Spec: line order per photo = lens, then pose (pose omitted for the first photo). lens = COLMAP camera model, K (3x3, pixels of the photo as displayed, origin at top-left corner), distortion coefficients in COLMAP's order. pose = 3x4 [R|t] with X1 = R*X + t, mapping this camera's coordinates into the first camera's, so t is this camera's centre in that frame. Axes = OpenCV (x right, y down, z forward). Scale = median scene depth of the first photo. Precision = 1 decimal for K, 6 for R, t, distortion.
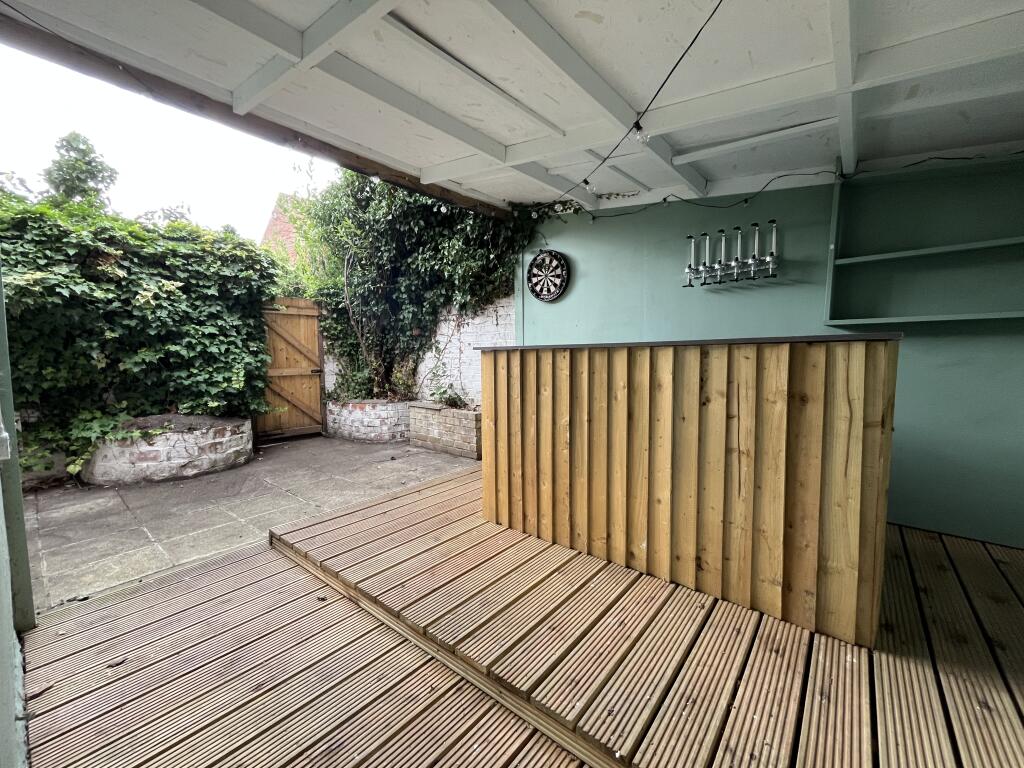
lens RADIAL K [[414.3, 0, 508.9], [0, 414.3, 381.5], [0, 0, 1]] dist [-0.003239, 0.000627]
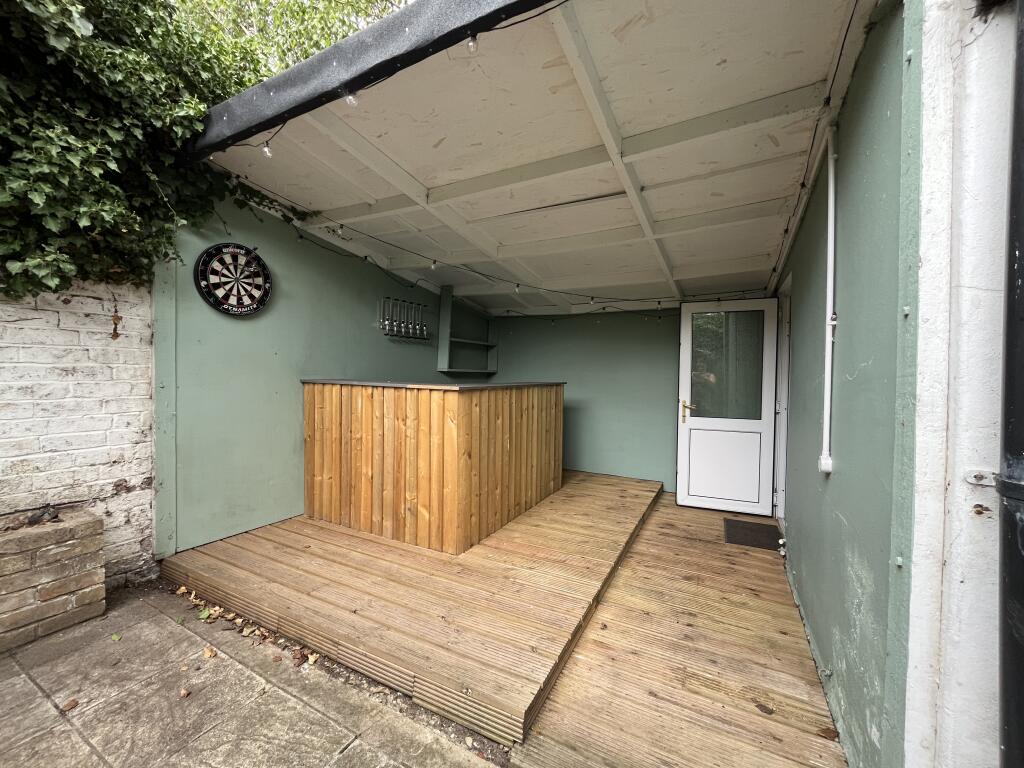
lens RADIAL K [[414.3, 0, 509.2], [0, 414.3, 382.4], [0, 0, 1]] dist [-0.003239, 0.000627]
pose [[-0.210239, -0.007881, 0.977618, -0.712092], [0.057906, 0.998112, 0.020499, -0.066641], [-0.975934, 0.060920, -0.209386, 0.707445]]
